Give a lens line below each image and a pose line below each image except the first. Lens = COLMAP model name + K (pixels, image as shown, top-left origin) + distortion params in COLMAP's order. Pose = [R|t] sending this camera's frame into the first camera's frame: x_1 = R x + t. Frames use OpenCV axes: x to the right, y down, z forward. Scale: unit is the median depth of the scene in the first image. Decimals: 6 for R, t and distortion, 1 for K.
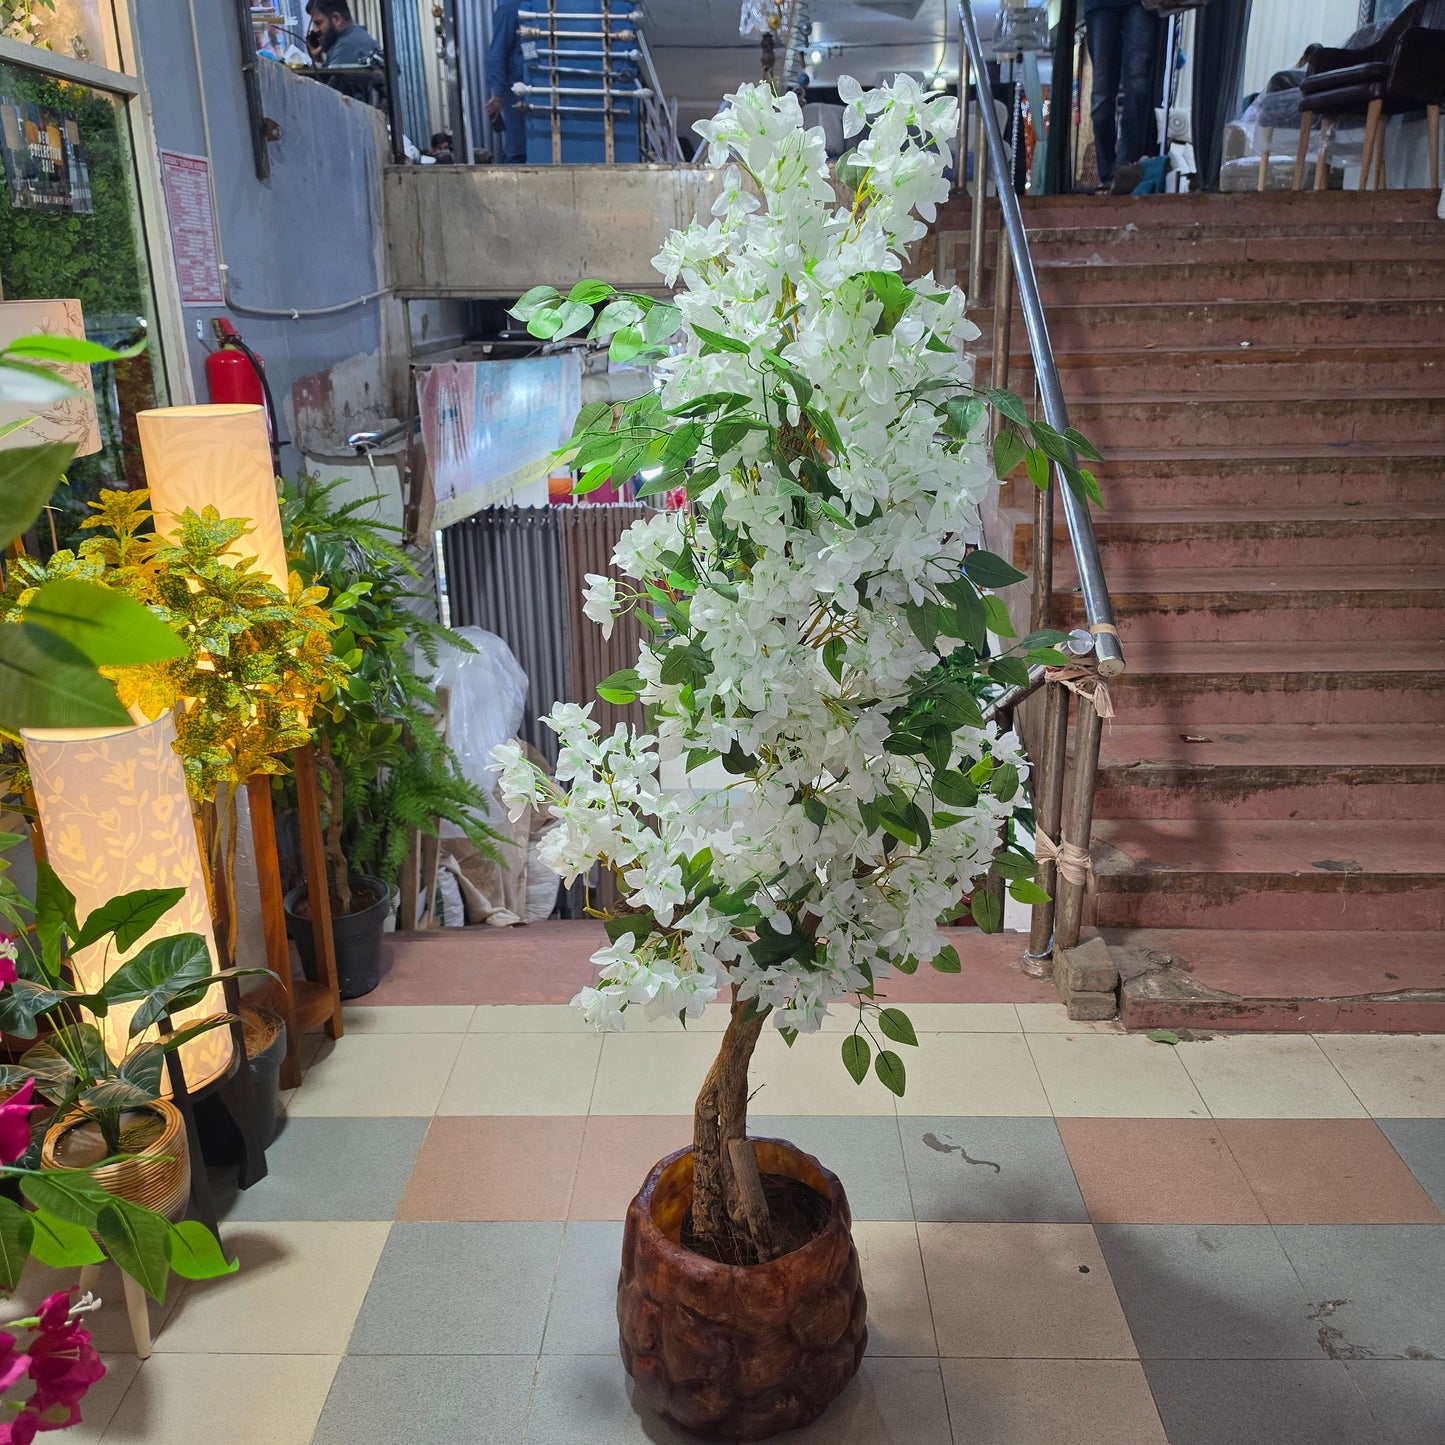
lens RADIAL K [[1361.3, 0, 716.4], [0, 1361.3, 706.8], [0, 0, 1]] dist [0.100798, -0.184501]
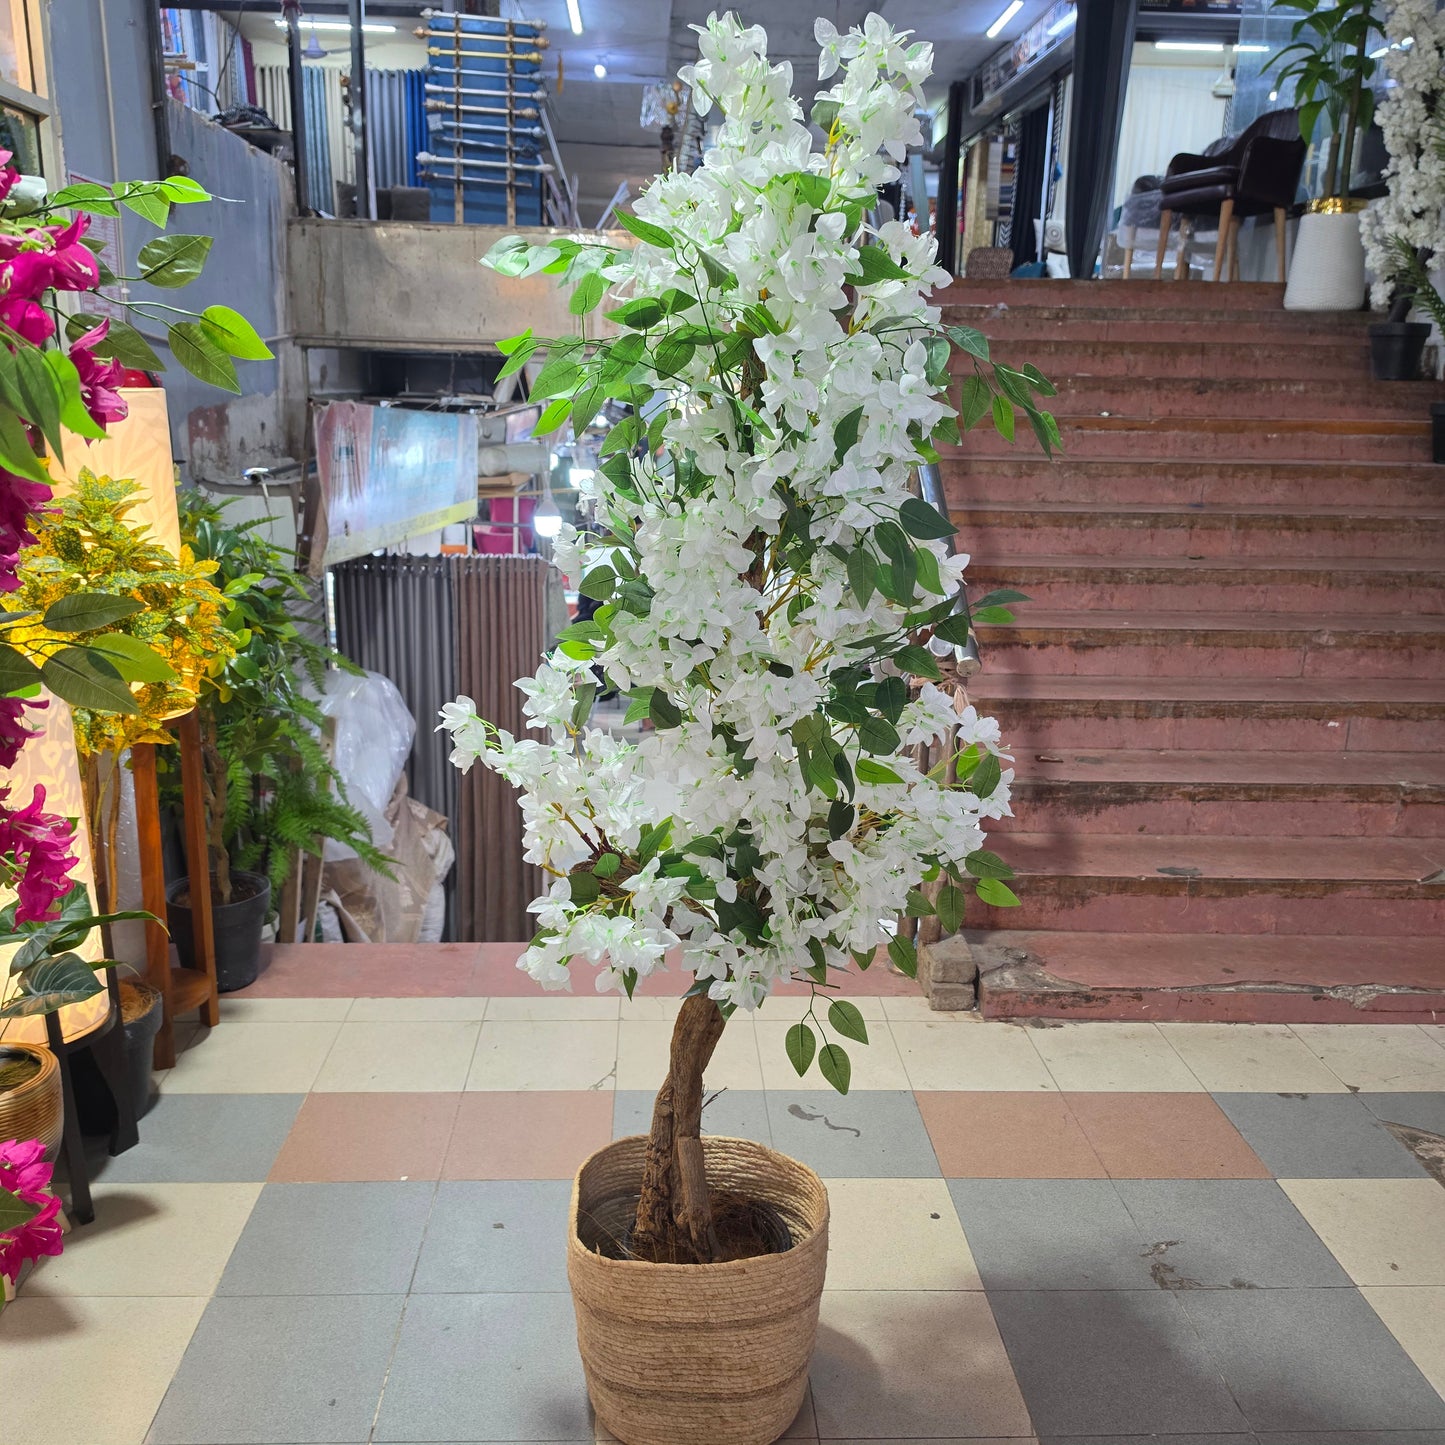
lens RADIAL K [[1361.9, 0, 709.8], [0, 1361.9, 715.3], [0, 0, 1]] dist [0.100768, -0.187748]
pose [[0.997103, 0.020443, 0.073263, 0.005792], [-0.015945, 0.997982, -0.061457, 0.052776], [-0.074372, 0.060111, 0.995417, -0.031382]]
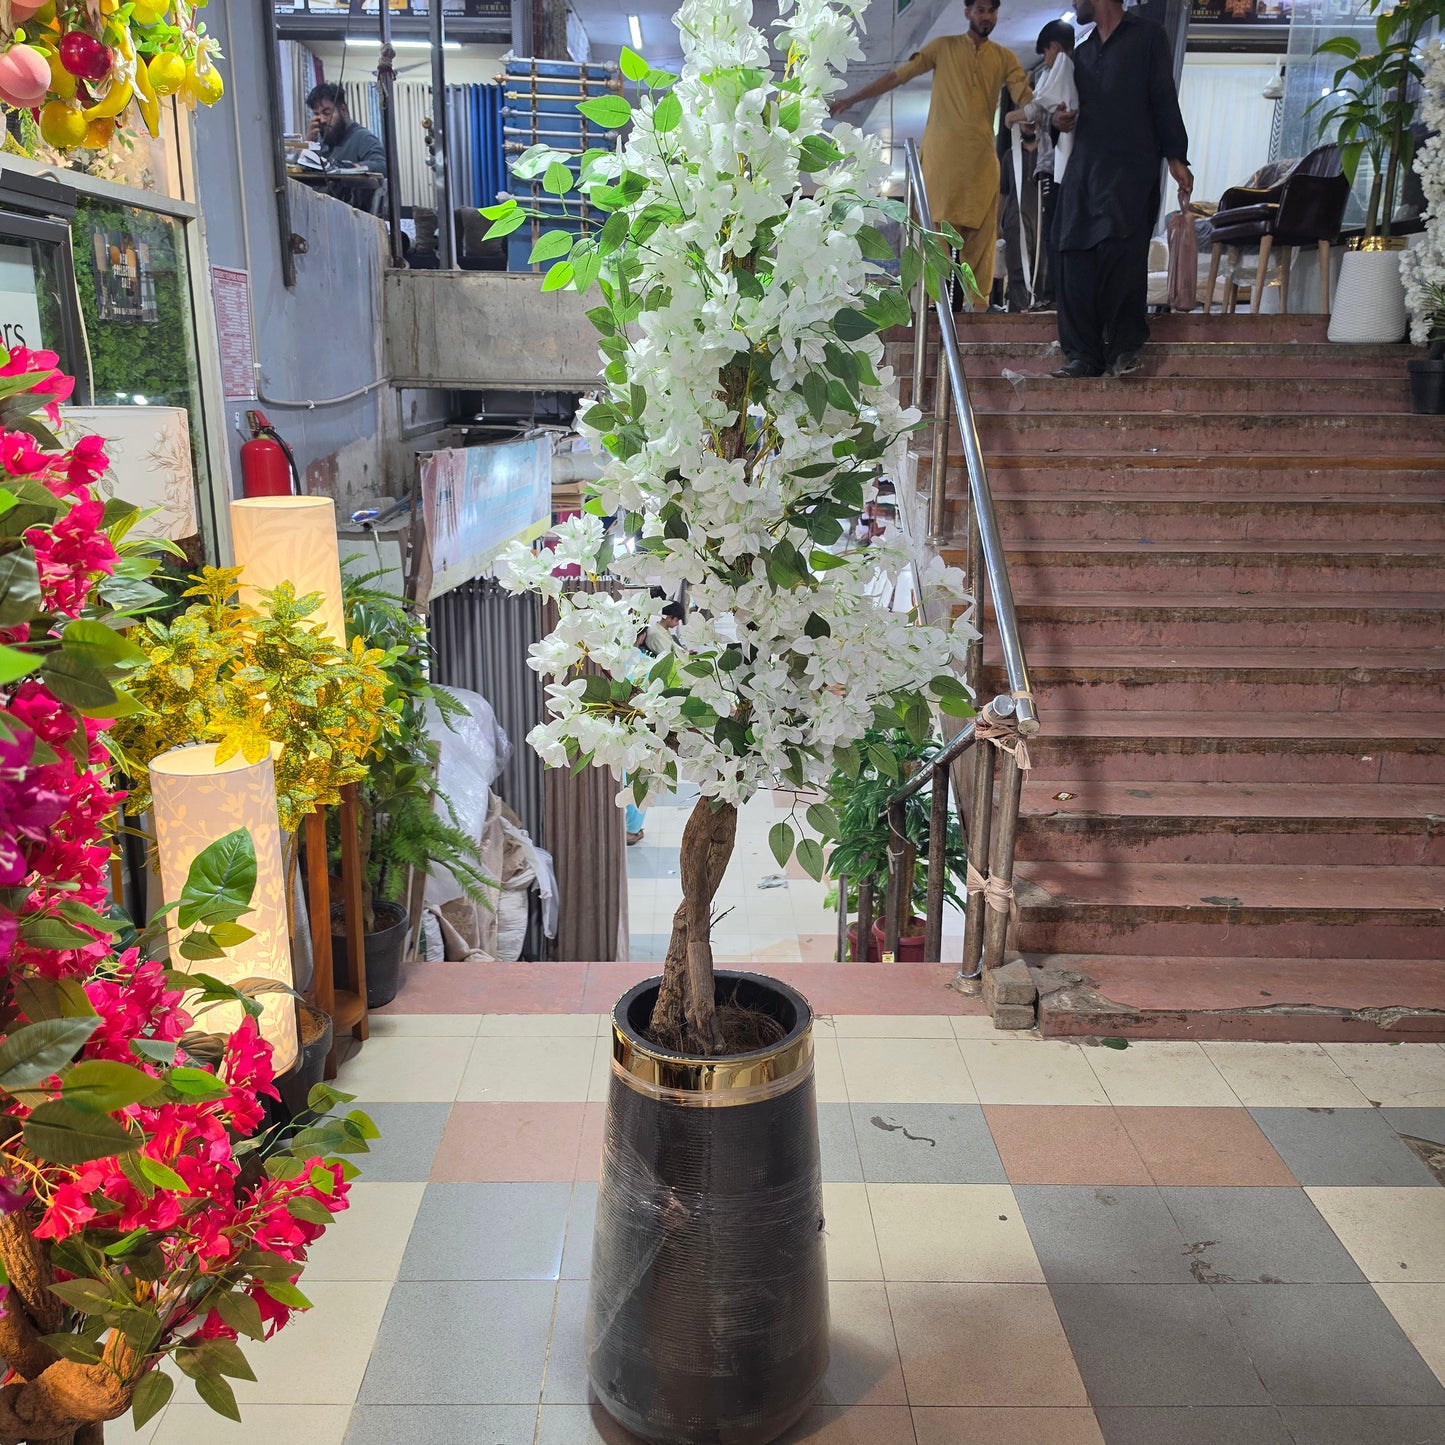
lens RADIAL K [[1359.4, 0, 713.2], [0, 1359.4, 697.8], [0, 0, 1]] dist [0.101919, -0.185294]
pose [[0.999100, 0.016574, 0.039043, -0.024876], [-0.014305, 0.998231, -0.057710, 0.013080], [-0.039931, 0.057099, 0.997570, -0.128434]]
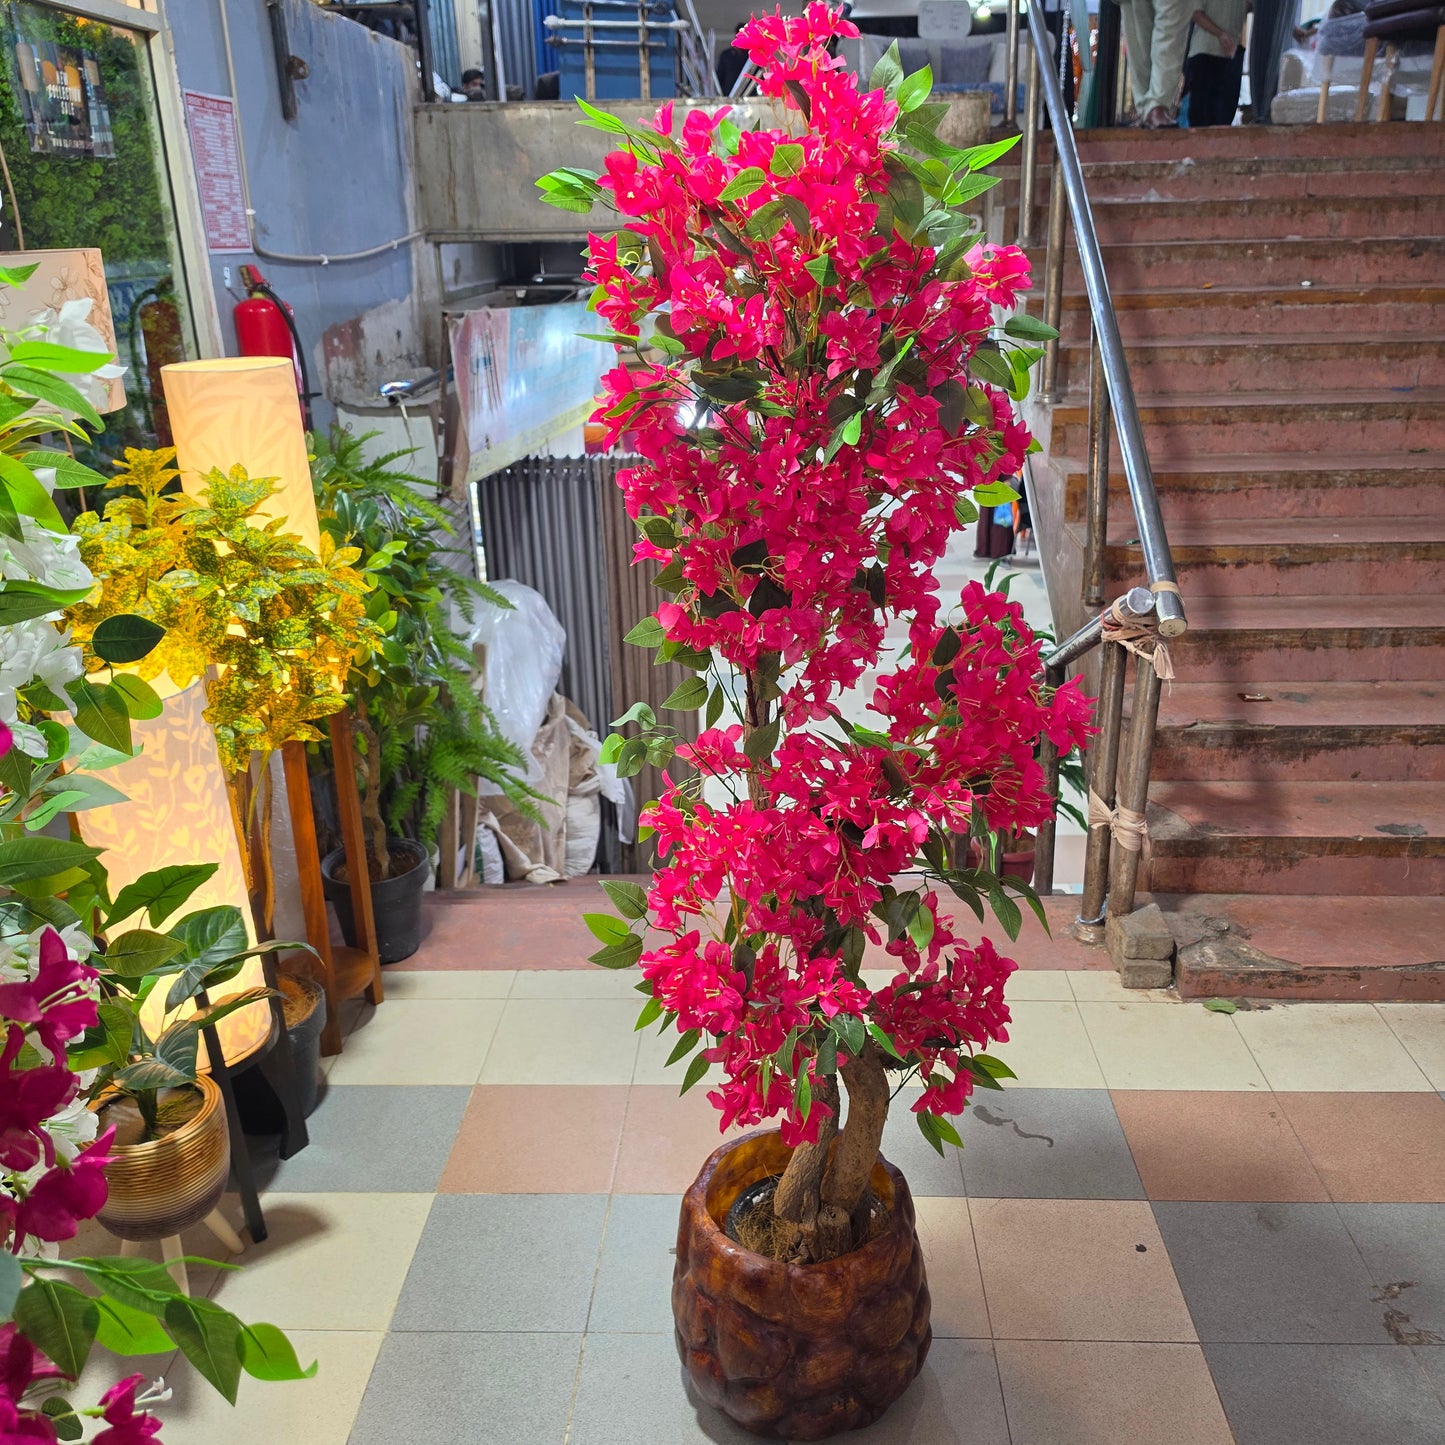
lens RADIAL K [[1361.5, 0, 724.1], [0, 1361.5, 718.3], [0, 0, 1]] dist [0.101640, -0.186778]
pose [[0.999784, -0.001254, -0.020725, -0.004265], [0.002208, 0.998934, 0.046107, -0.006940], [0.020645, -0.046143, 0.998721, 0.020615]]
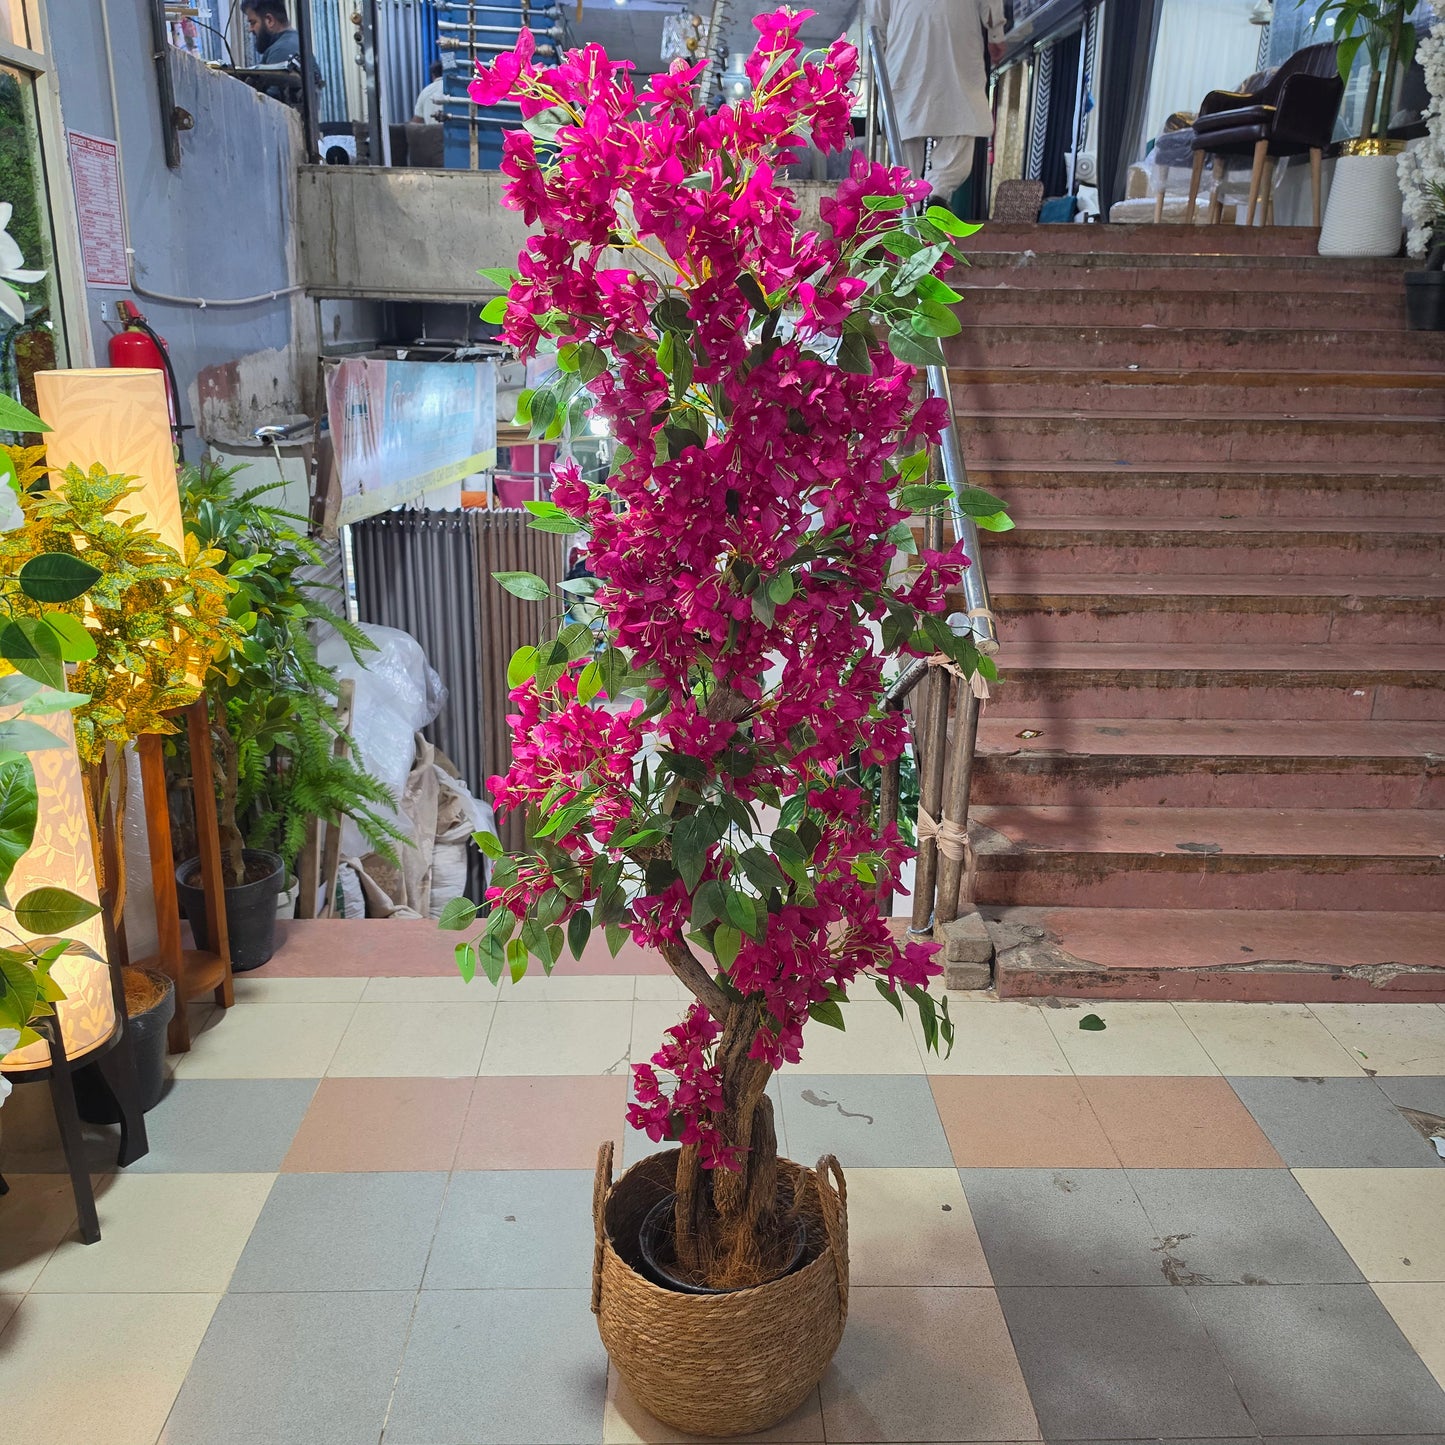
lens RADIAL K [[1361.5, 0, 724.1], [0, 1361.5, 718.3], [0, 0, 1]] dist [0.101640, -0.186778]
pose [[0.997755, 0.015087, 0.065250, 0.012970], [-0.014243, 0.999809, -0.013370, 0.028511], [-0.065439, 0.012410, 0.997779, -0.023270]]
